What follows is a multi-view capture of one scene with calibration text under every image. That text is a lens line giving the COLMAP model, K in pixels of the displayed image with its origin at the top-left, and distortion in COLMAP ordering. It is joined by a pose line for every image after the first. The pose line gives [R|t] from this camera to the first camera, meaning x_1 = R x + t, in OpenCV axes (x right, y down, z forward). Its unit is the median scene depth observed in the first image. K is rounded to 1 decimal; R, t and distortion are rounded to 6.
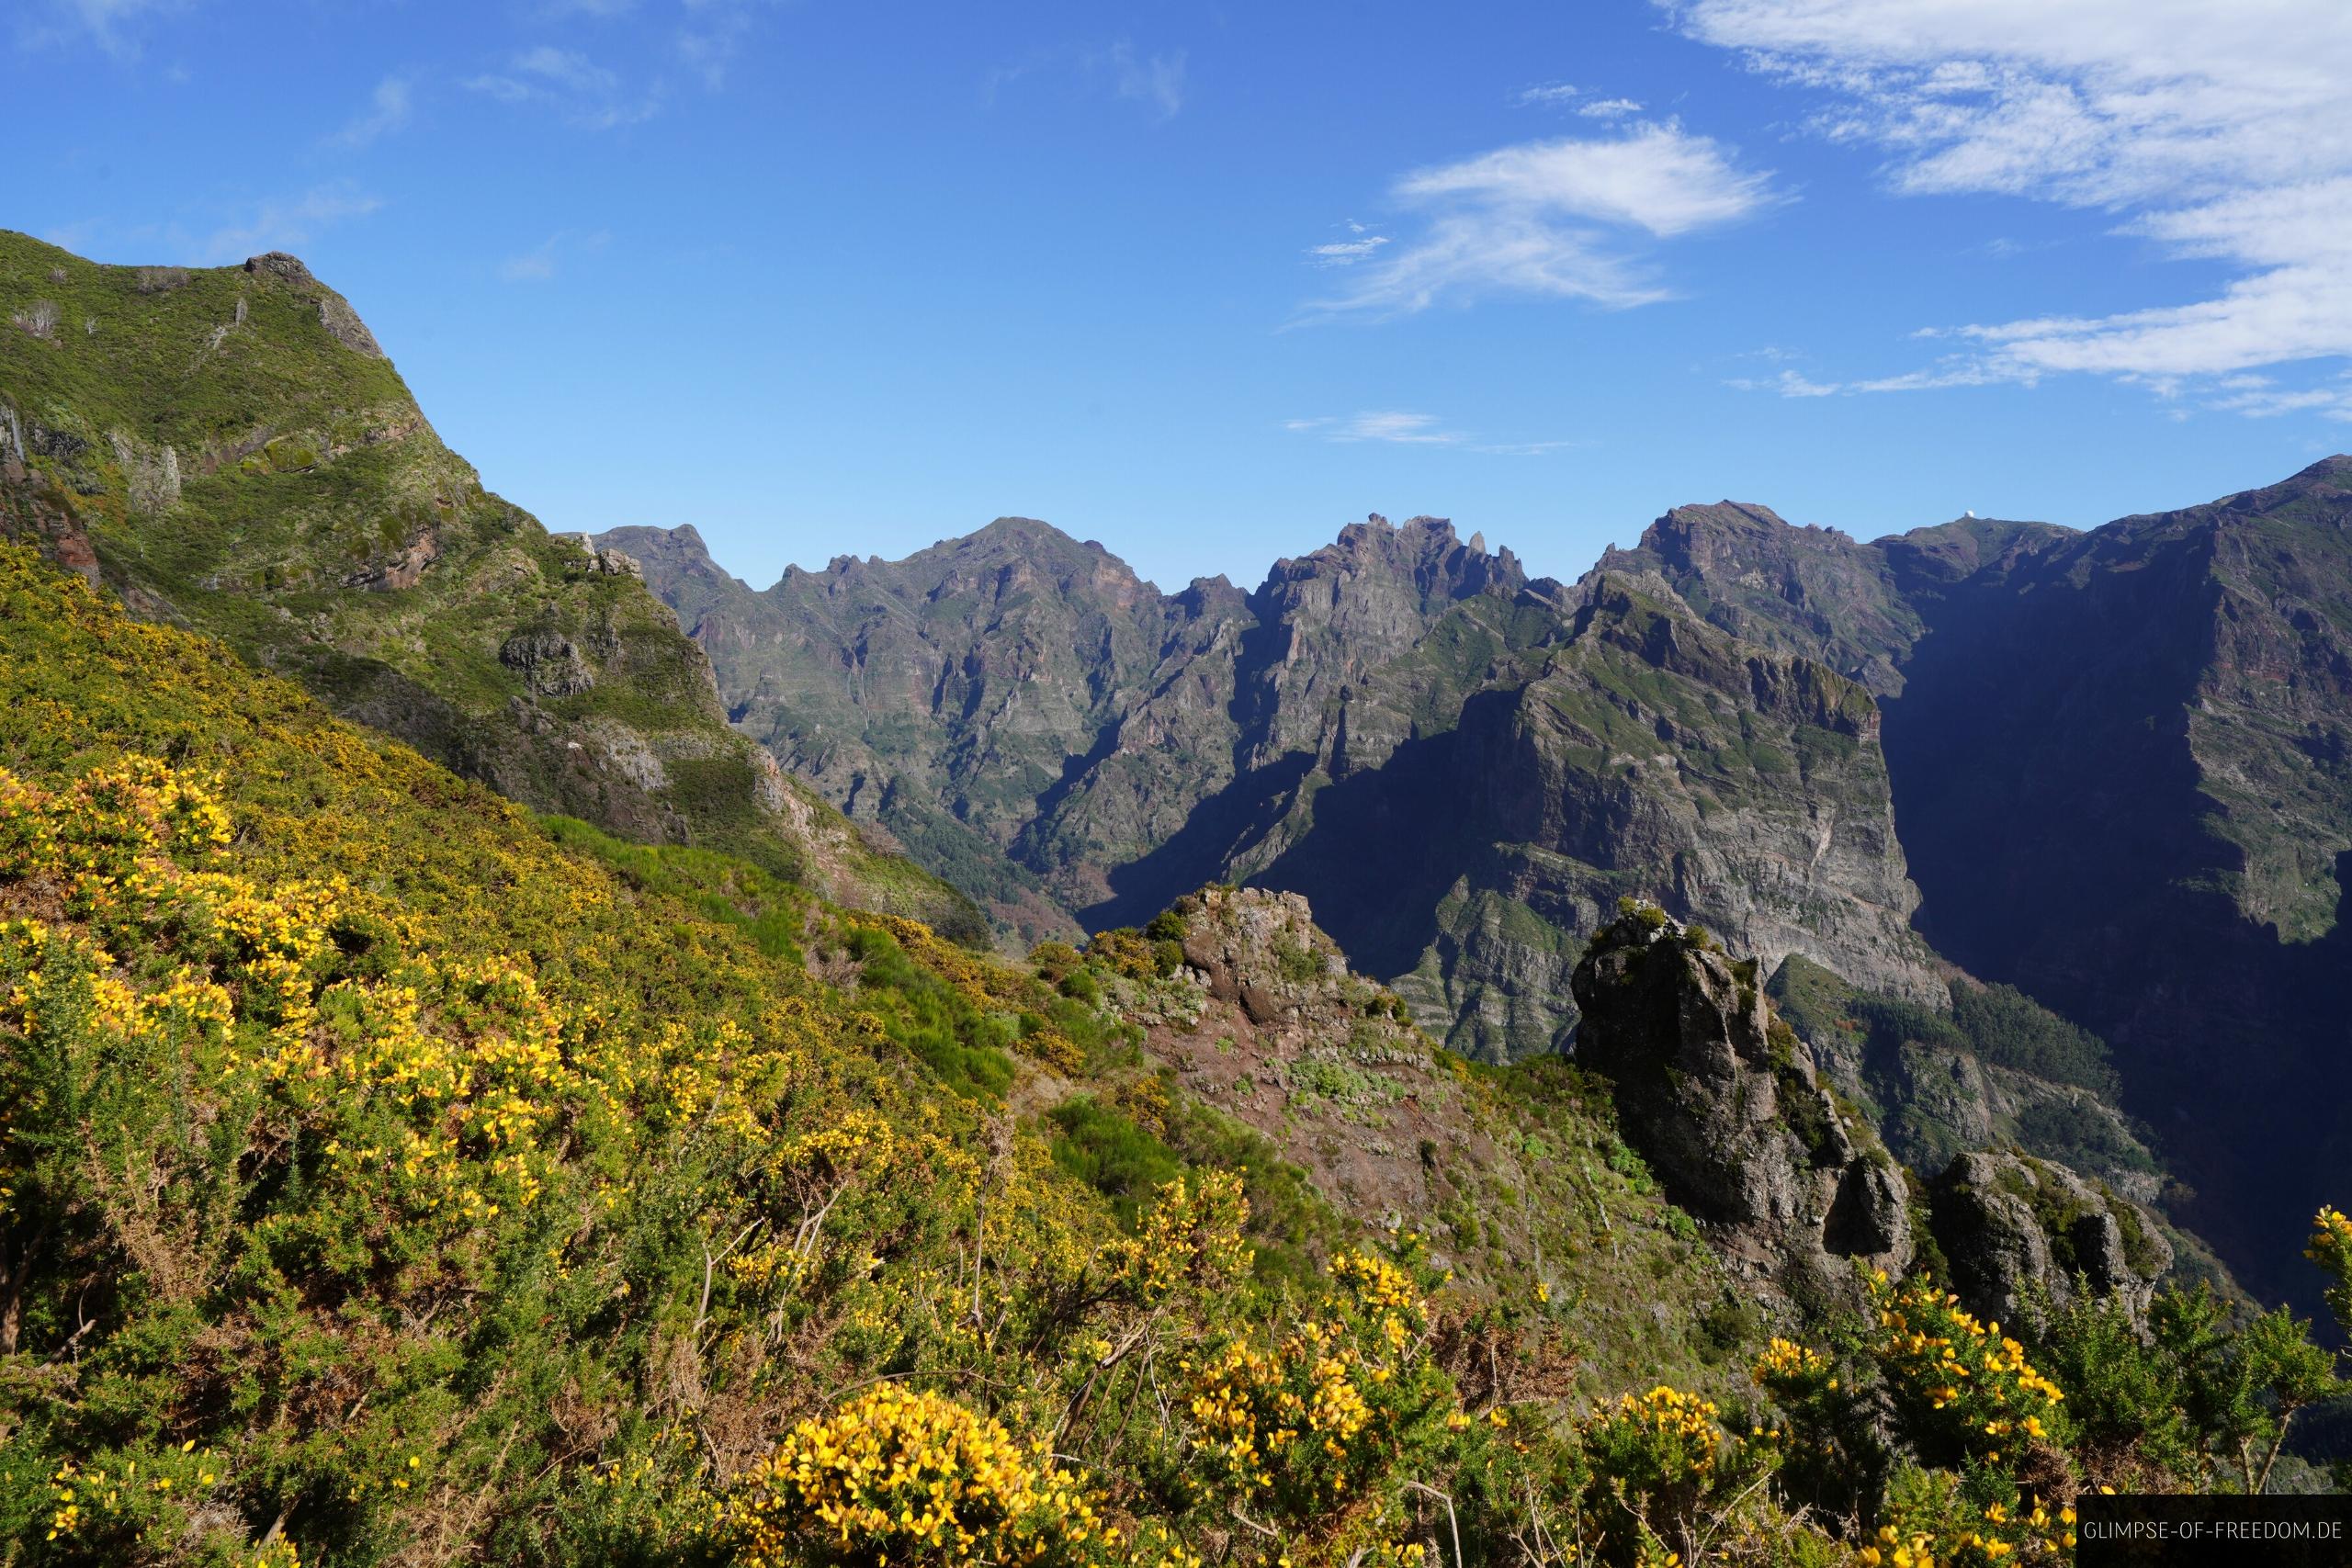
lens RADIAL K [[1616.4, 0, 1163.5], [0, 1616.4, 782.8], [0, 0, 1]] dist [-0.000784, -0.002352]
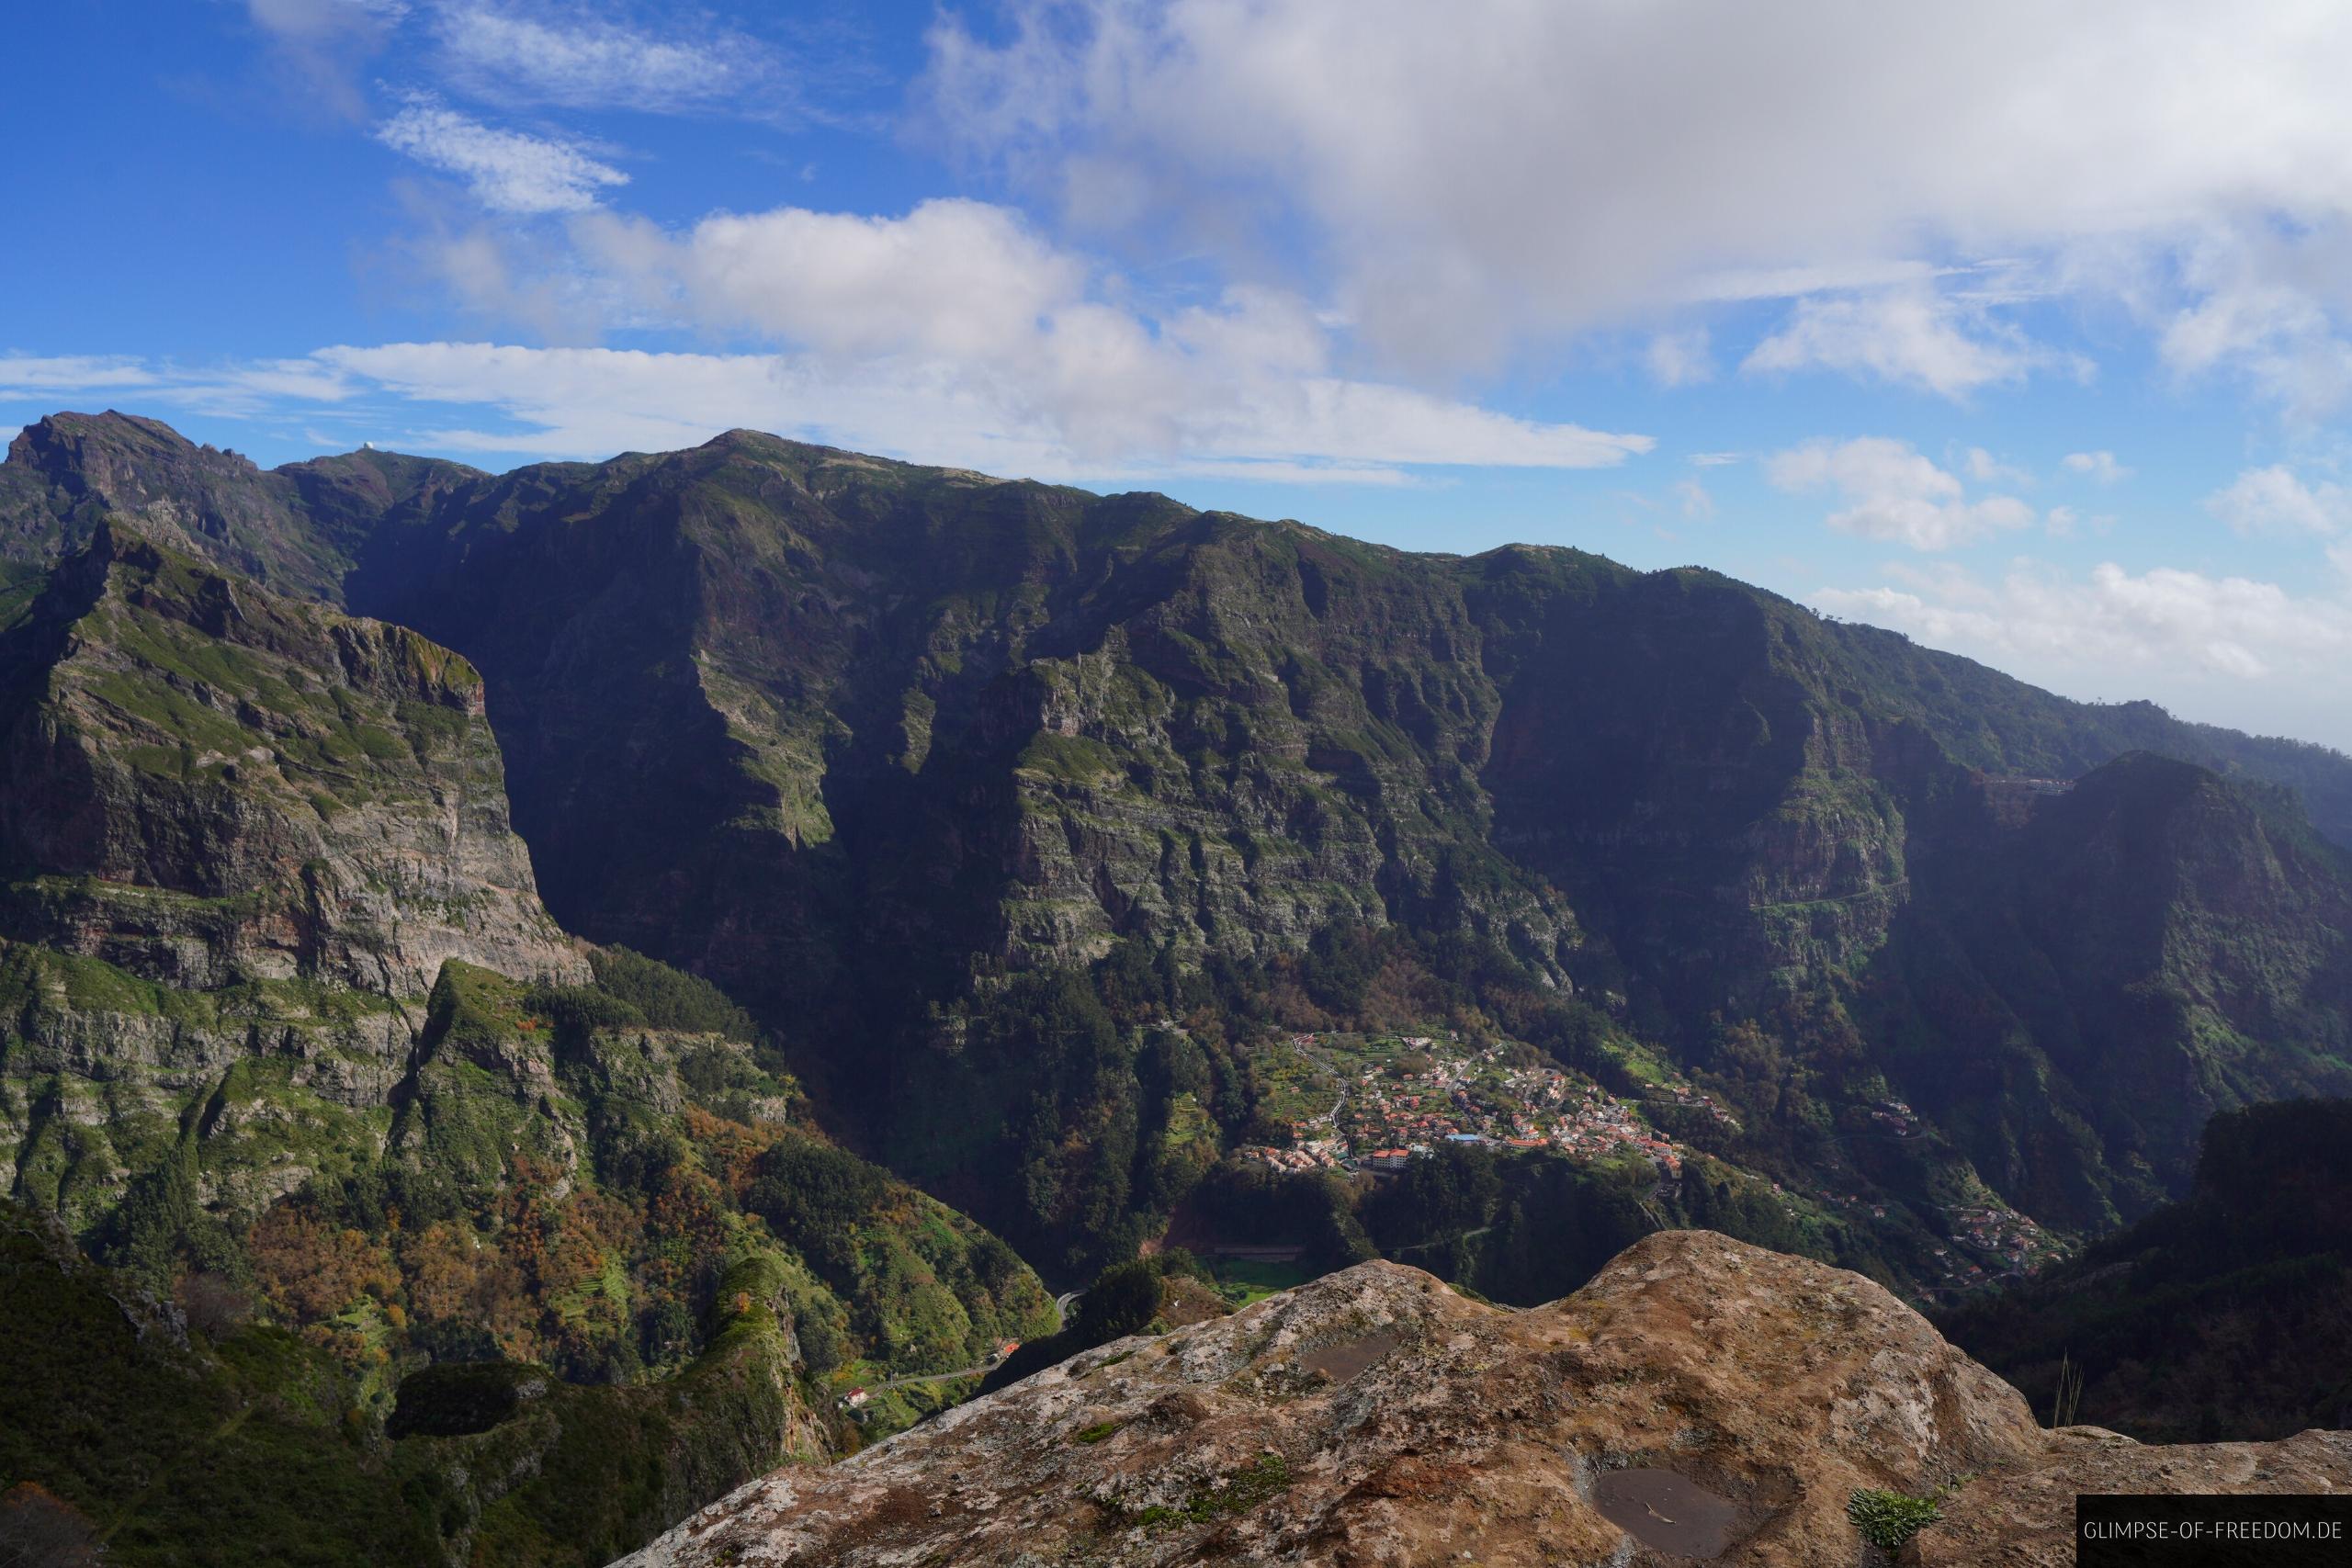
lens RADIAL K [[1616.4, 0, 1190.3], [0, 1616.4, 785.9], [0, 0, 1]] dist [-0.000784, -0.002352]
pose [[0.541925, -0.099572, 0.834508, -0.124464], [0.053558, 0.995030, 0.083945, -0.042053], [-0.838719, -0.000797, 0.544564, 0.150869]]
